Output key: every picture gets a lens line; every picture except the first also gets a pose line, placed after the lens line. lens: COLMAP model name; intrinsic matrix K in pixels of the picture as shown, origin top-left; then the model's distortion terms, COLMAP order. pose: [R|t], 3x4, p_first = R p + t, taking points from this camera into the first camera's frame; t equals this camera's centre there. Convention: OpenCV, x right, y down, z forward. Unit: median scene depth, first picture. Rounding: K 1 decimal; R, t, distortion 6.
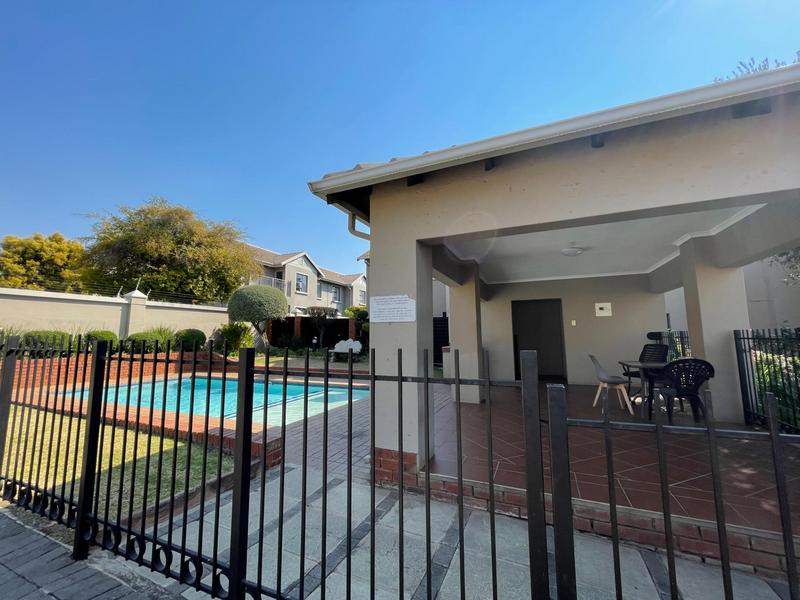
lens RADIAL K [[323.0, 0, 400.0], [0, 323.0, 300.0], [0, 0, 1]] dist [-0.001495, 0.000119]
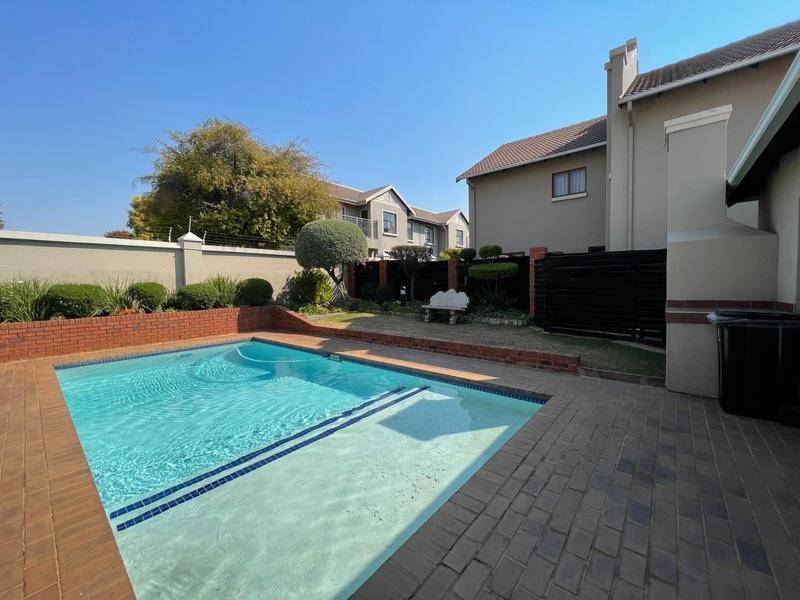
lens RADIAL K [[323.0, 0, 400.0], [0, 323.0, 300.0], [0, 0, 1]] dist [-0.001495, 0.000119]
pose [[0.959022, 0.004091, -0.283301, -0.057577], [0.043068, 0.986172, 0.160033, 0.024937], [0.280038, -0.165677, 0.945584, 0.279120]]
